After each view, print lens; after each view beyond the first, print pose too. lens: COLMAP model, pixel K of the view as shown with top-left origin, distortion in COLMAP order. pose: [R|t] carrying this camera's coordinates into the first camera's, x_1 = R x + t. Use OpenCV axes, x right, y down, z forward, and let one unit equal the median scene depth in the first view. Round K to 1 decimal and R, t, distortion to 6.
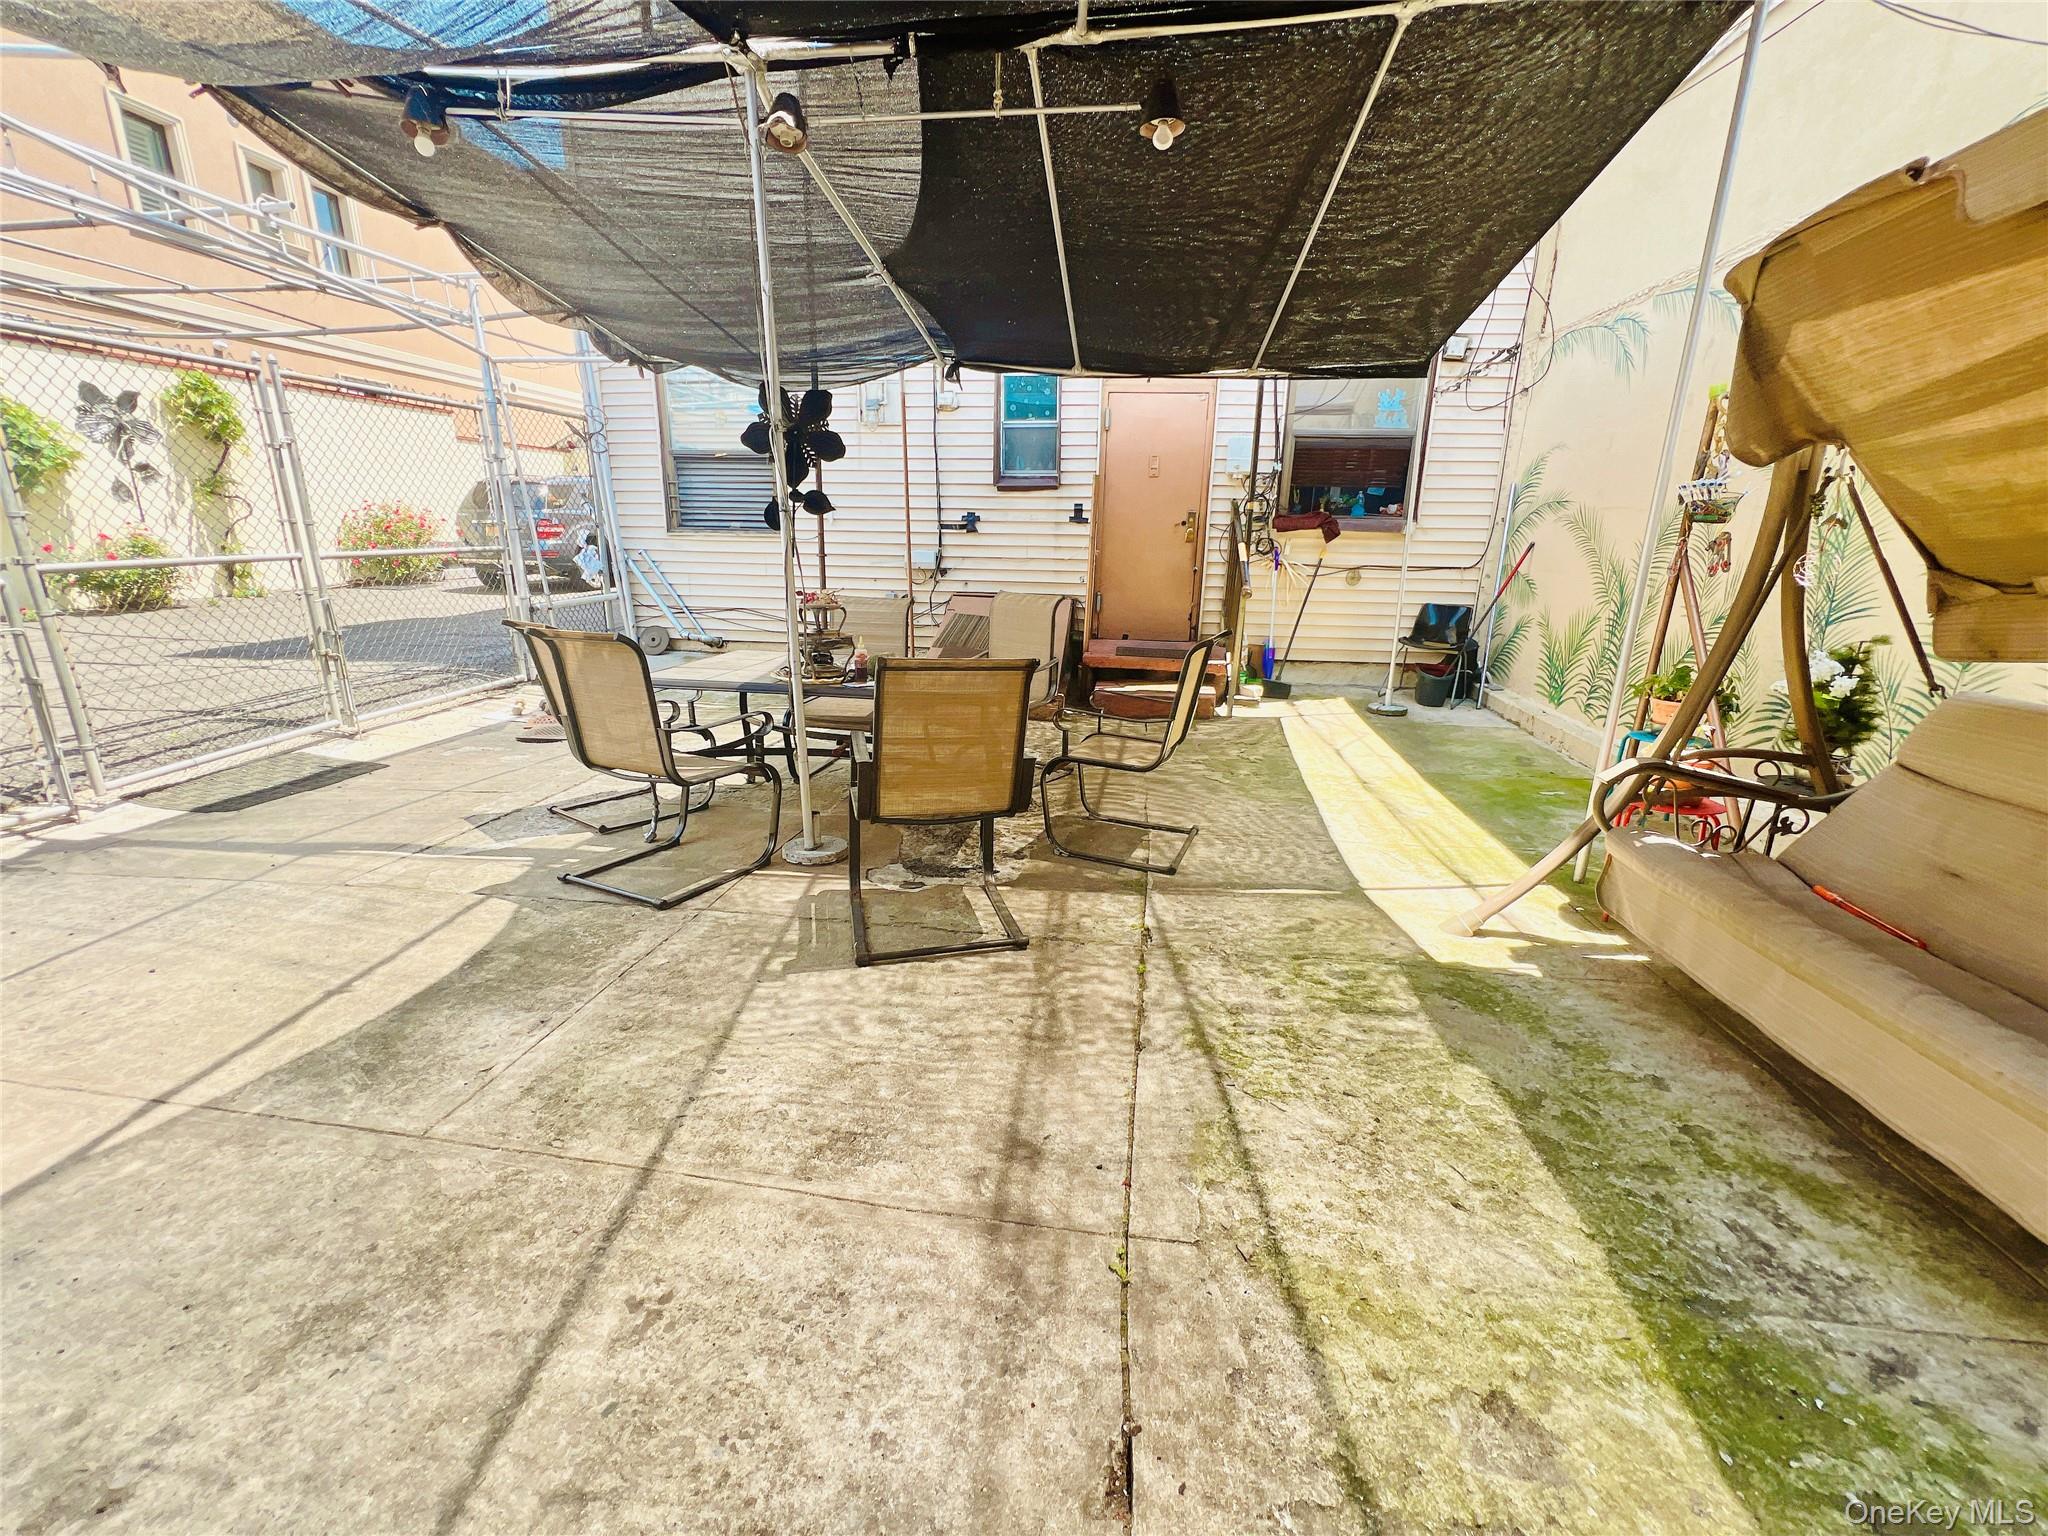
lens RADIAL K [[828.1, 0, 1022.5], [0, 828.1, 762.9], [0, 0, 1]] dist [0.002120, 0.000175]
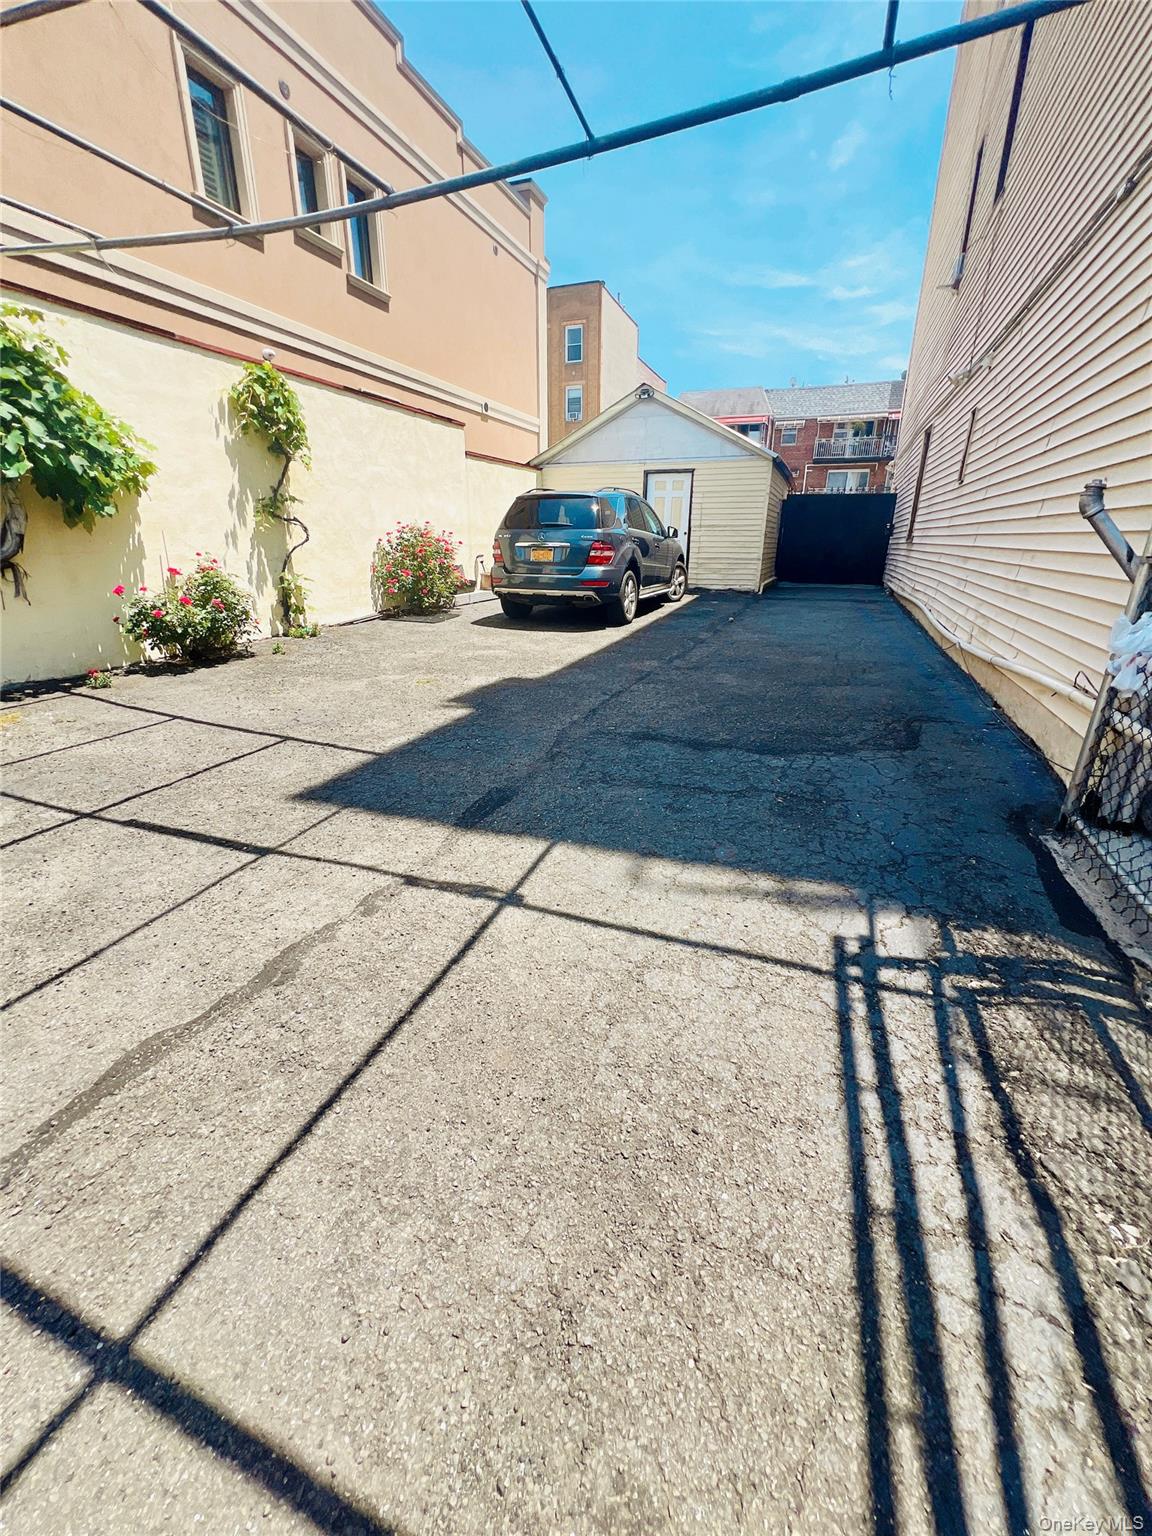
lens RADIAL K [[621.1, 0, 577.1], [0, 621.1, 772.5], [0, 0, 1]] dist [0.002120, 0.000175]
pose [[0.970147, 0.074529, -0.230781, -0.516652], [-0.055722, 0.994651, 0.086970, -0.137337], [0.236029, -0.071514, 0.969111, 0.444005]]
